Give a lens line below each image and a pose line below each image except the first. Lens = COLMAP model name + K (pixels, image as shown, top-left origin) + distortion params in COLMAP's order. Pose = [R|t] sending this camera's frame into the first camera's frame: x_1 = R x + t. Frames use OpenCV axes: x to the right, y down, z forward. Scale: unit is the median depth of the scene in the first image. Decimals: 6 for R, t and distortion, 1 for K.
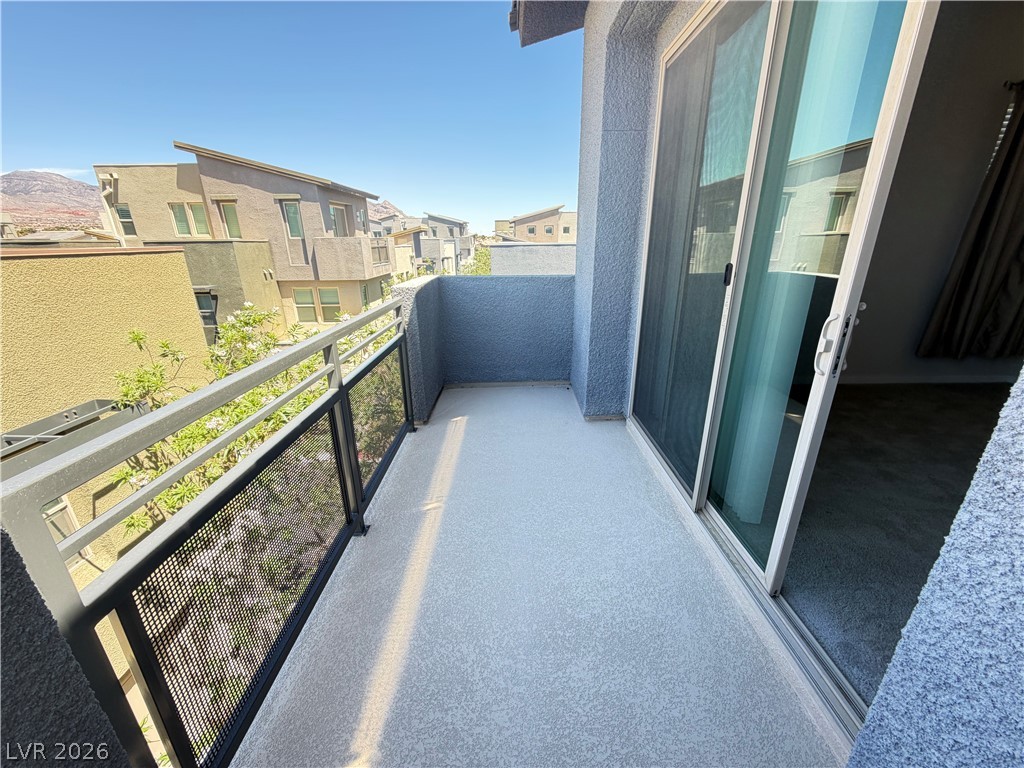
lens RADIAL K [[407.5, 0, 512.0], [0, 407.5, 384.1], [0, 0, 1]] dist [-0.000215, 0.000313]
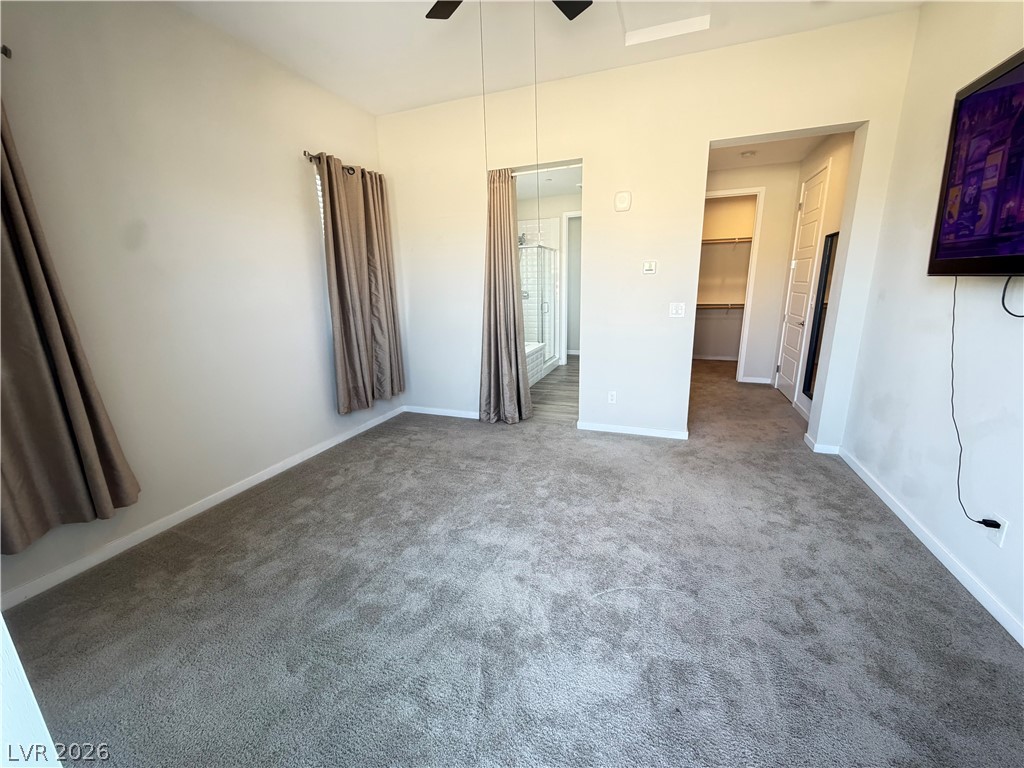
lens RADIAL K [[407.5, 0, 510.9], [0, 407.5, 385.8], [0, 0, 1]] dist [-0.000215, 0.000313]
pose [[0.352401, -0.242942, 0.903766, 0.289271], [0.319188, 0.939013, 0.127957, -0.137697], [-0.879734, 0.243379, 0.408454, 0.238516]]
